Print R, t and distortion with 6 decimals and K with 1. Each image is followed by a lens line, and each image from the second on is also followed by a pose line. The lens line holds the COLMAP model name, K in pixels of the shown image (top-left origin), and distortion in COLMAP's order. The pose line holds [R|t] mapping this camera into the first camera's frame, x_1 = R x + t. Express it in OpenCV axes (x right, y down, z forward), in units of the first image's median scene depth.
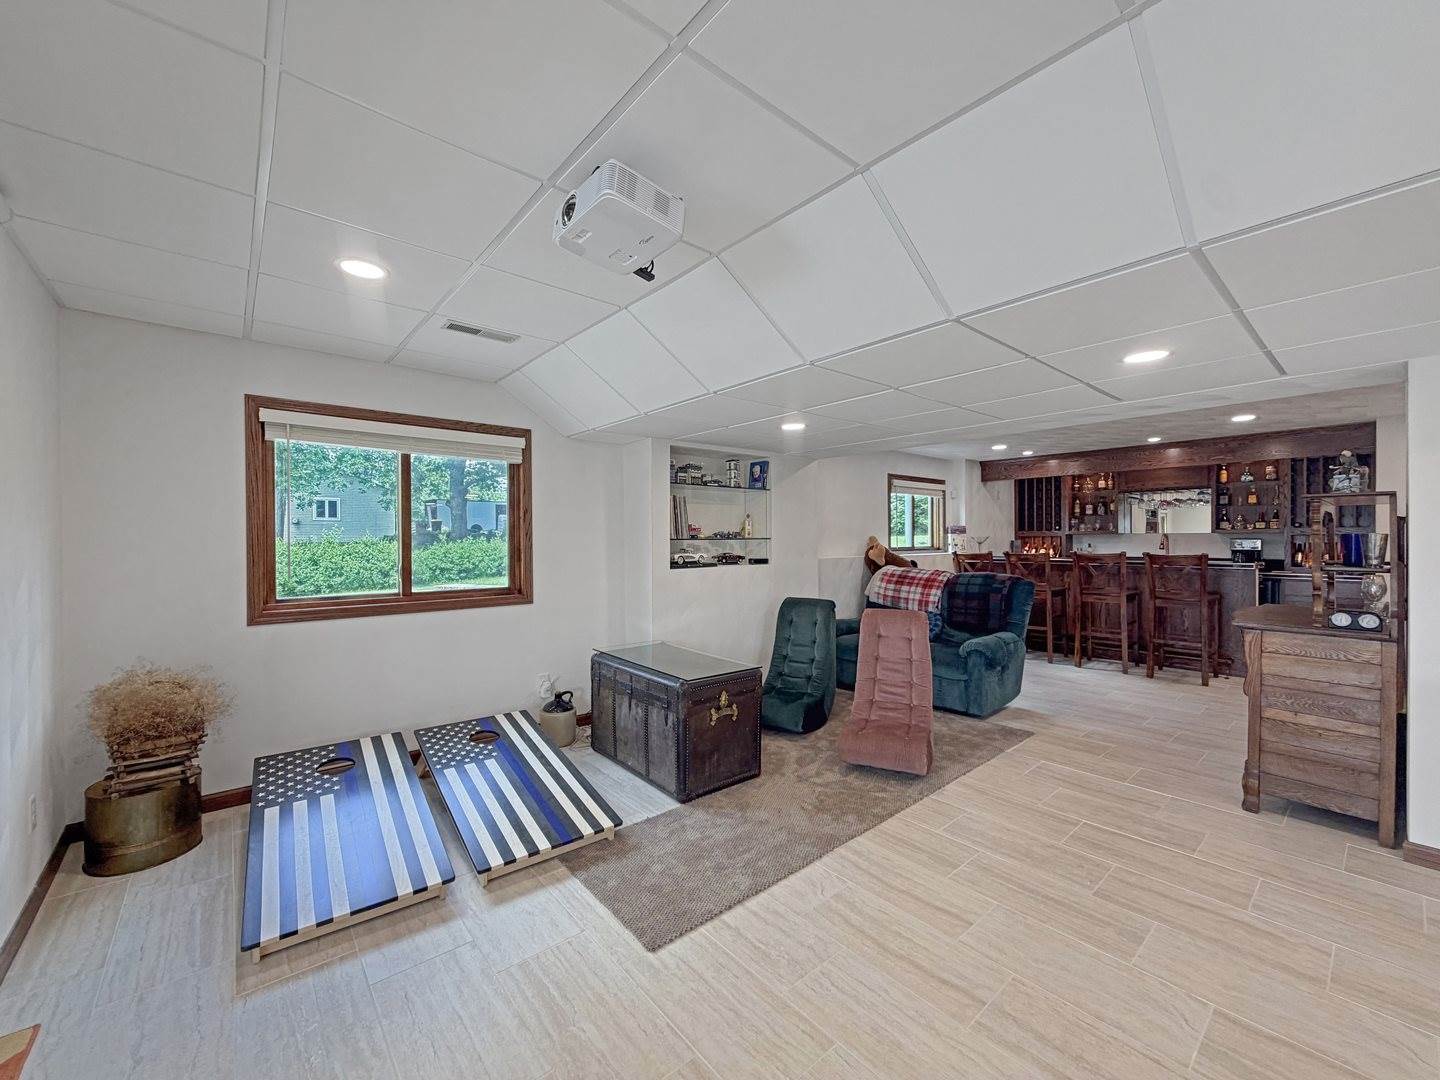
lens RADIAL K [[585.9, 0, 715.9], [0, 585.9, 519.2], [0, 0, 1]] dist [0.000623, -0.000309]
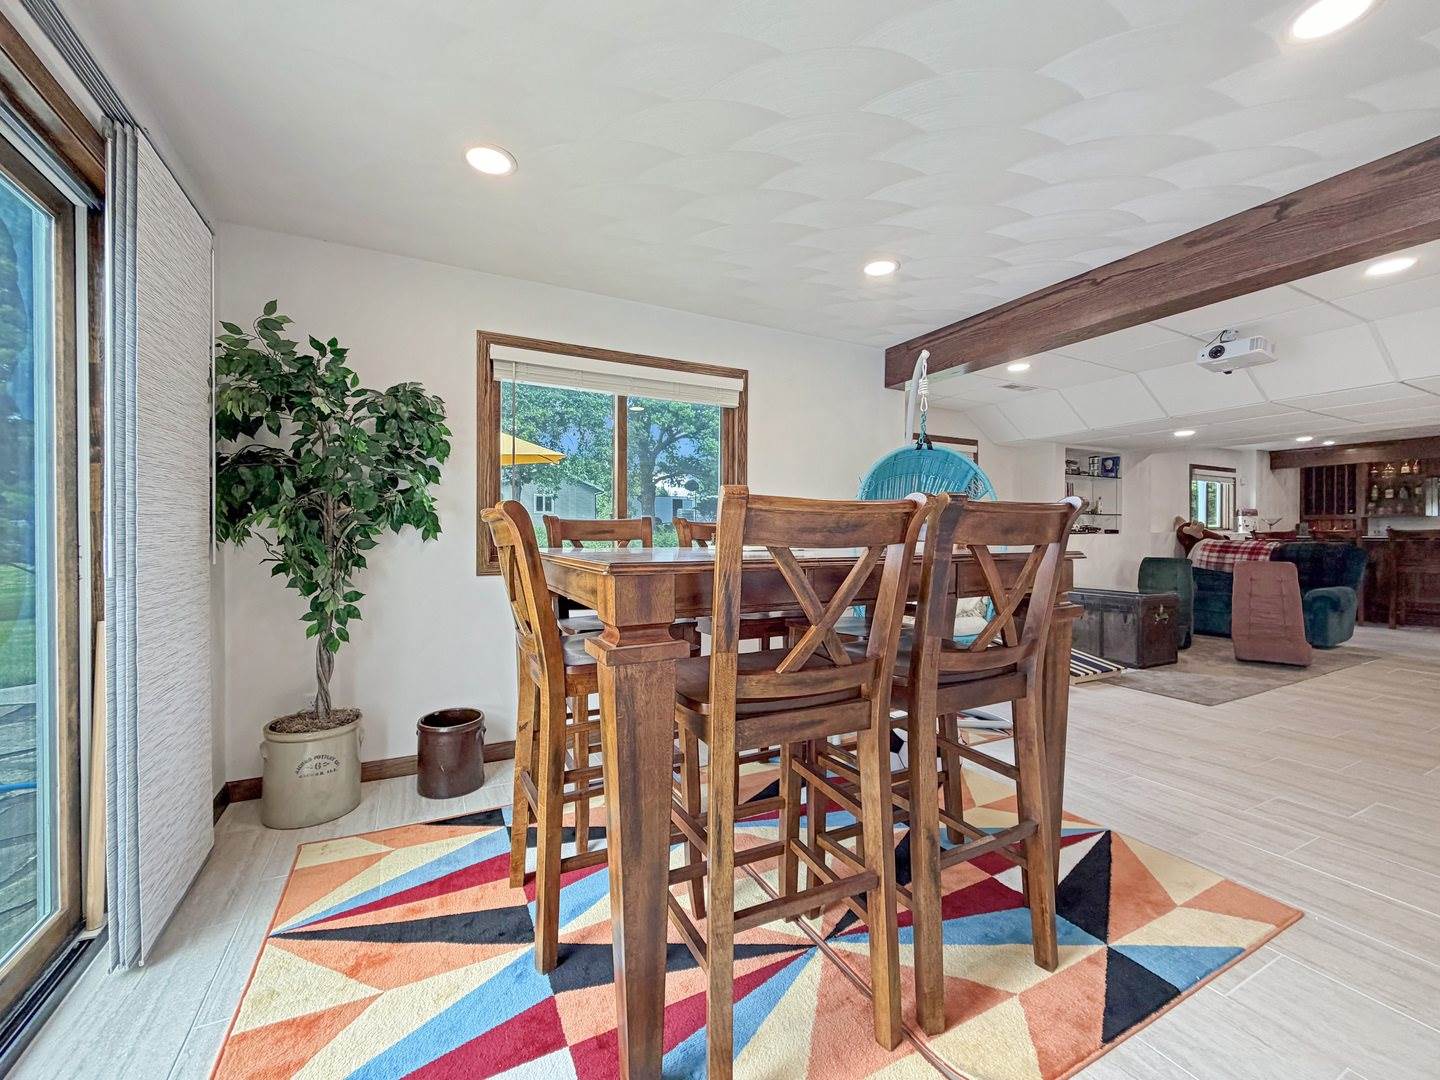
lens RADIAL K [[585.9, 0, 715.9], [0, 585.9, 519.2], [0, 0, 1]] dist [0.000623, -0.000309]
pose [[0.973190, 0.000898, -0.230002, -0.370970], [0.001140, 0.999961, 0.008728, 0.022624], [0.230000, -0.008756, 0.973151, -0.381946]]
